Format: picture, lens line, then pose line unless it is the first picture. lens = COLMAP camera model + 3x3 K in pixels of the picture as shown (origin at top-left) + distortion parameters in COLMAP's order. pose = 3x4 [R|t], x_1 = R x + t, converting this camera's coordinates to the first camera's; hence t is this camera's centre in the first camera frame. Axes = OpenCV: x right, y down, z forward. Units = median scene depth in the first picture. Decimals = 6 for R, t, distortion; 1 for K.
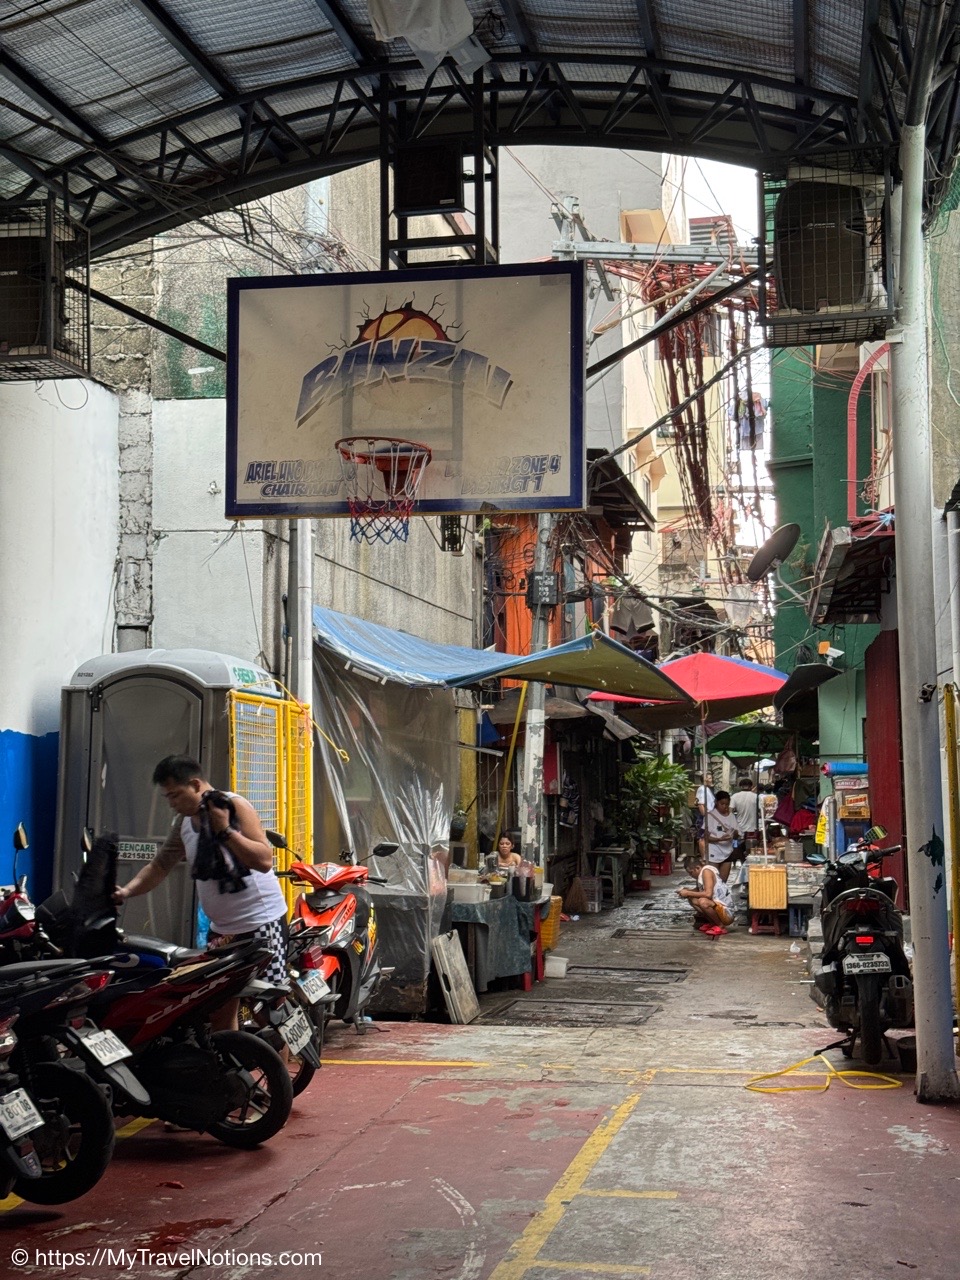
lens RADIAL K [[1816.6, 0, 480.8], [0, 1816.6, 638.3], [0, 0, 1]] dist [-0.004117, 0.000000]
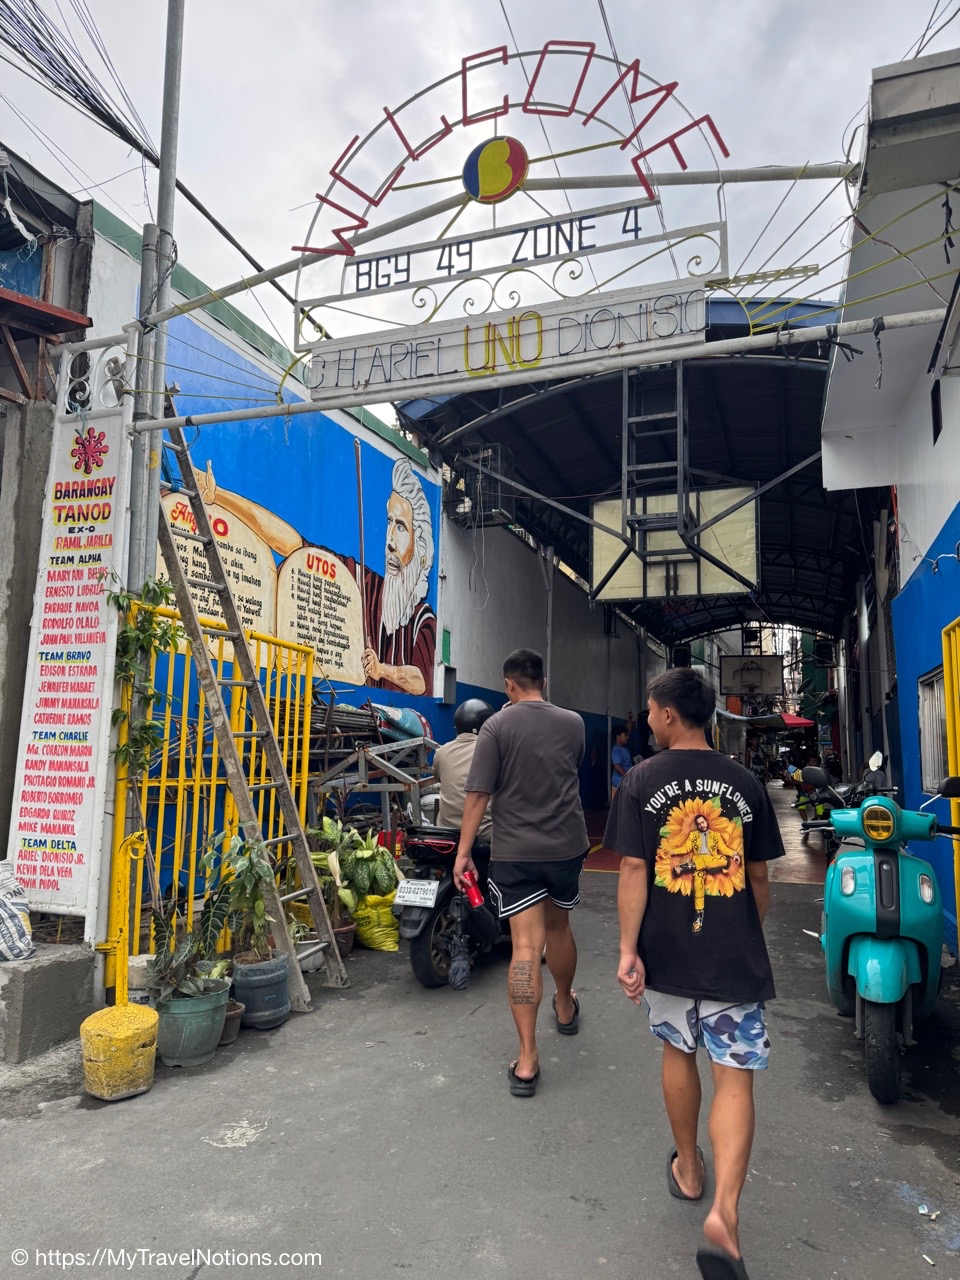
lens RADIAL K [[887.4, 0, 477.8], [0, 887.4, 638.7], [0, 0, 1]] dist [0.003010, 0.000025]
pose [[0.986349, -0.003987, -0.164620, -0.445381], [-0.005493, 0.998354, -0.057095, -0.081856], [0.164577, 0.057220, 0.984703, -2.022332]]
